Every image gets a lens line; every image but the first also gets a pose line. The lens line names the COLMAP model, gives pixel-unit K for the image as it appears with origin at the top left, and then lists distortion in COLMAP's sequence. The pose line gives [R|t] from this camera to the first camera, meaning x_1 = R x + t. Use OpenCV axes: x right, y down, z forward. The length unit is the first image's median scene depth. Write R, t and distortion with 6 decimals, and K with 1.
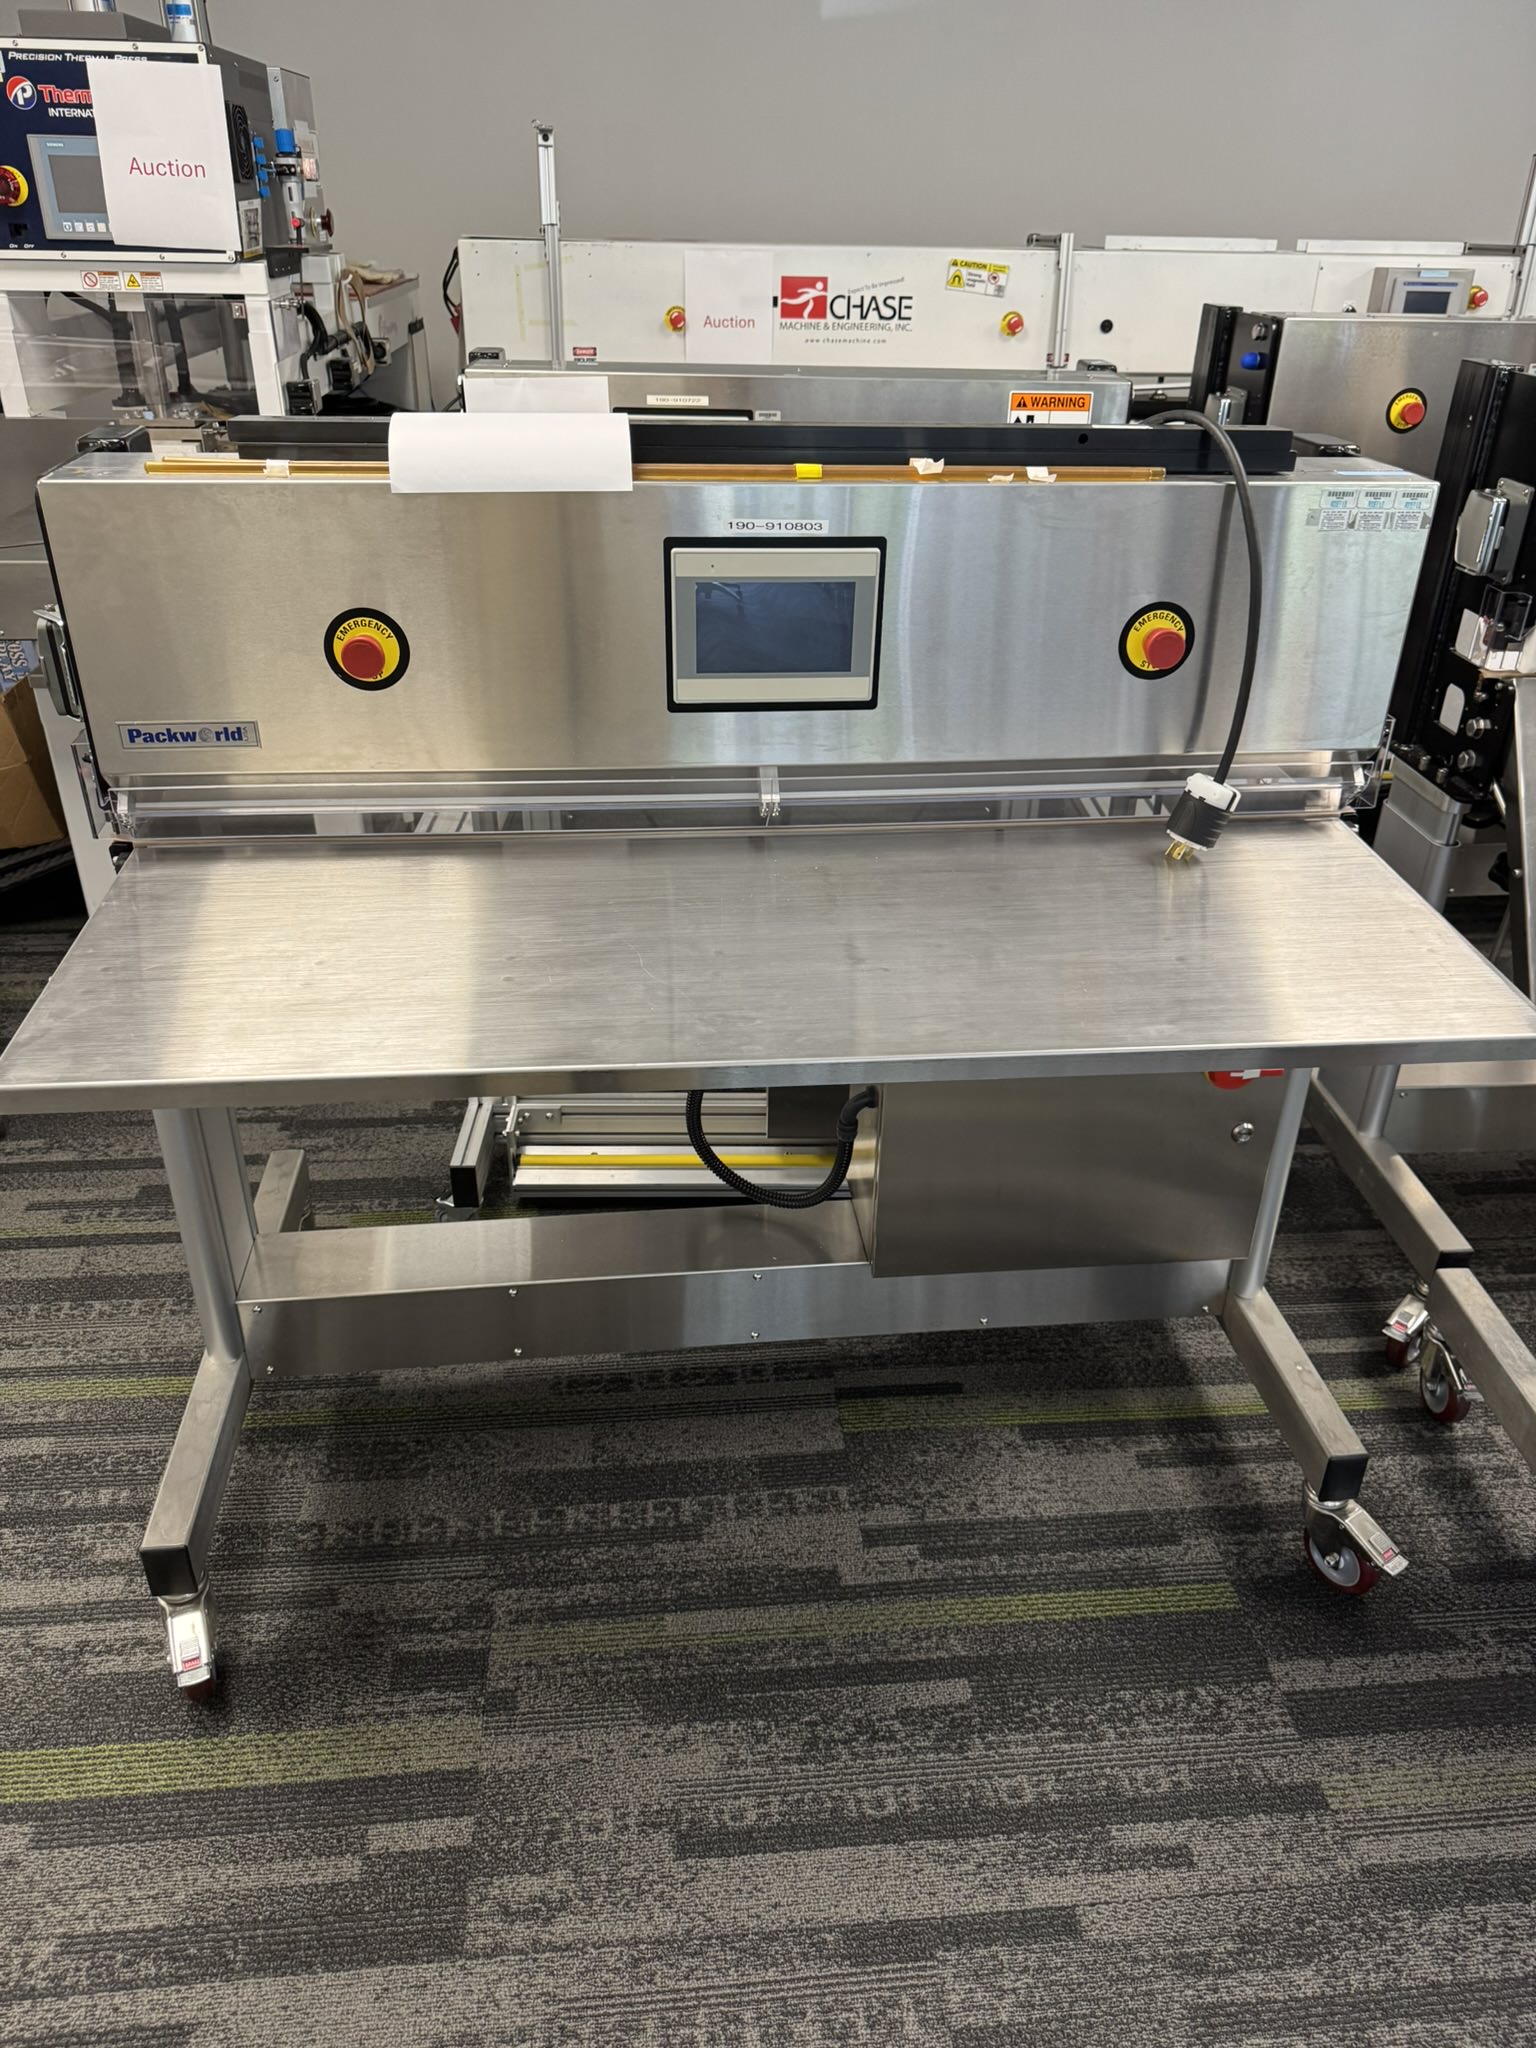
lens RADIAL K [[1454.6, 0, 781.7], [0, 1454.6, 1019.5], [0, 0, 1]] dist [0.008699, -0.011754]
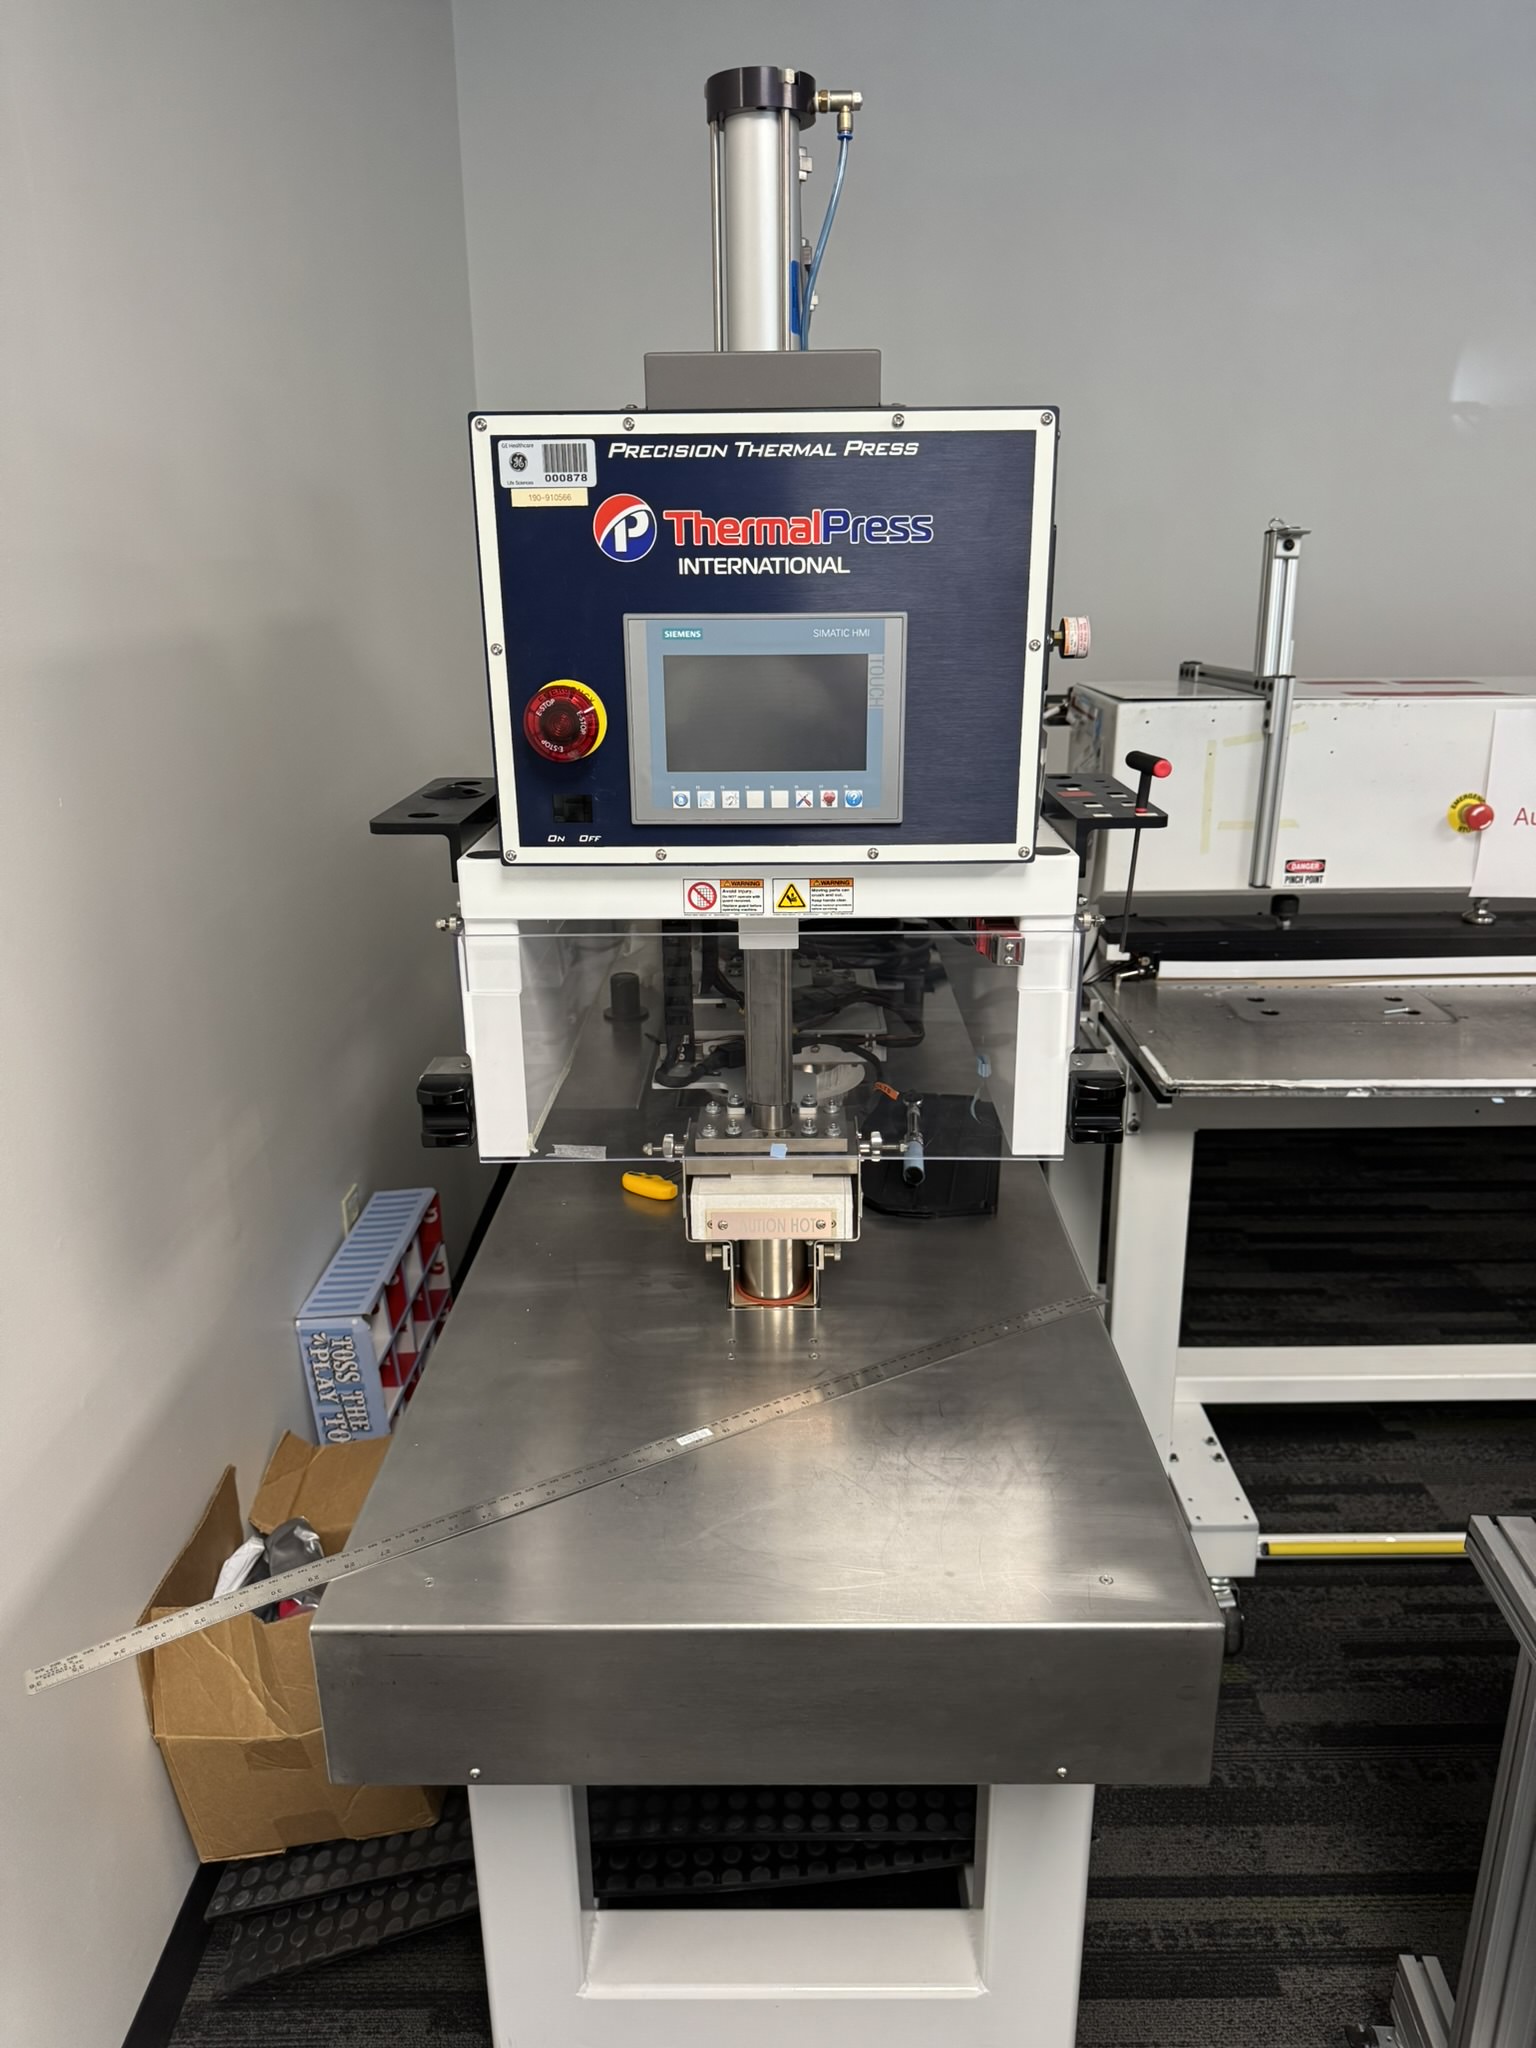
lens RADIAL K [[1454.6, 0, 759.9], [0, 1454.6, 1024.4], [0, 0, 1]] dist [0.008699, -0.011754]
pose [[0.993868, 0.003022, -0.110528, -0.406610], [-0.024908, 0.980052, -0.197173, -0.380482], [0.107727, 0.198717, 0.974118, 0.570736]]
